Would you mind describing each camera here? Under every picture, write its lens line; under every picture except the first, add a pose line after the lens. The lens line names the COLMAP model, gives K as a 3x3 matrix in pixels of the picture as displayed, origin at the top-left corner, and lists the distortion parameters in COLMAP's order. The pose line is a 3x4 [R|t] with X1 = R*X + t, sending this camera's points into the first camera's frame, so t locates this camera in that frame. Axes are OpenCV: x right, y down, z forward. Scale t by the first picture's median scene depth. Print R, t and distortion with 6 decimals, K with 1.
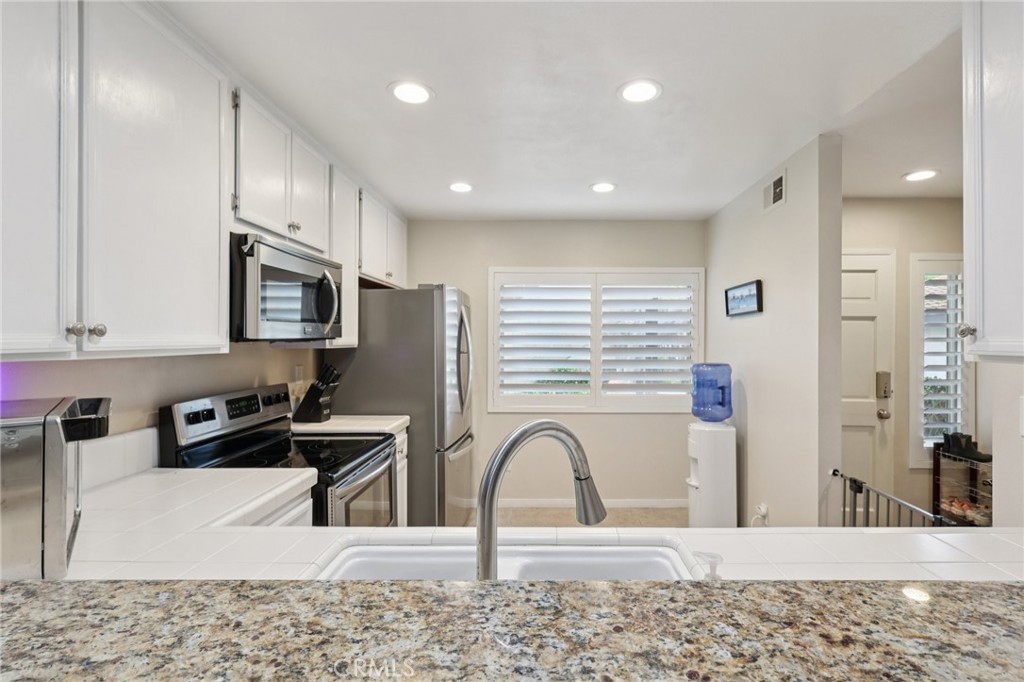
lens RADIAL K [[471.6, 0, 512.8], [0, 471.6, 340.5], [0, 0, 1]] dist [0.000762, 0.000907]
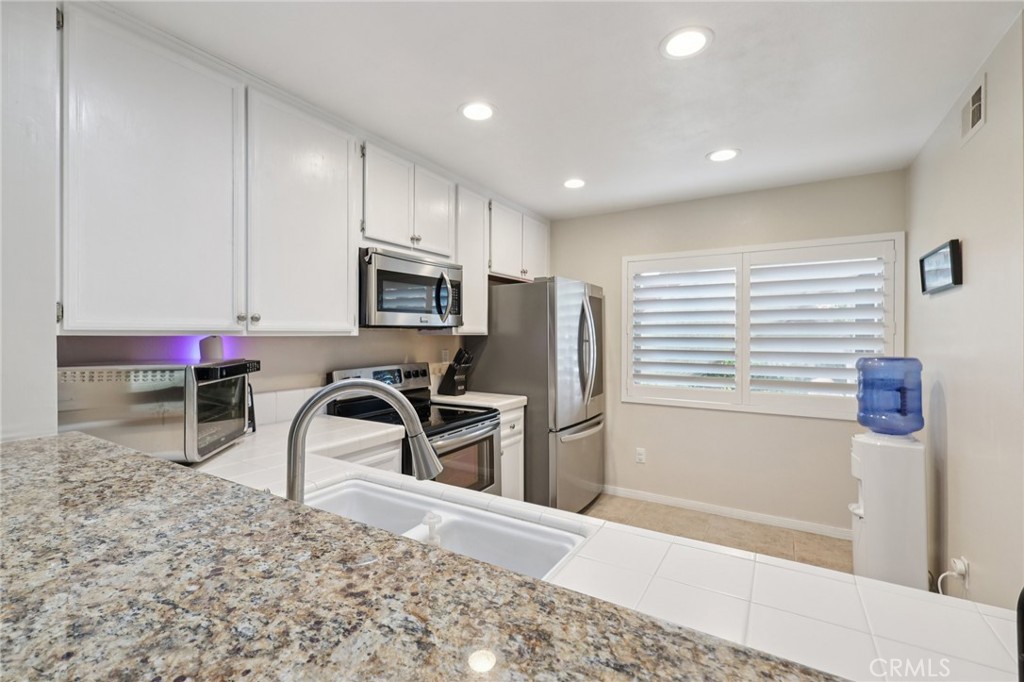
lens RADIAL K [[449.9, 0, 513.0], [0, 449.9, 336.2], [0, 0, 1]] dist [0.001540, -0.000648]
pose [[0.853462, 0.000582, -0.521155, 0.376706], [-0.002609, 0.999992, -0.003155, 0.025030], [0.521148, 0.004052, 0.853456, 0.093063]]
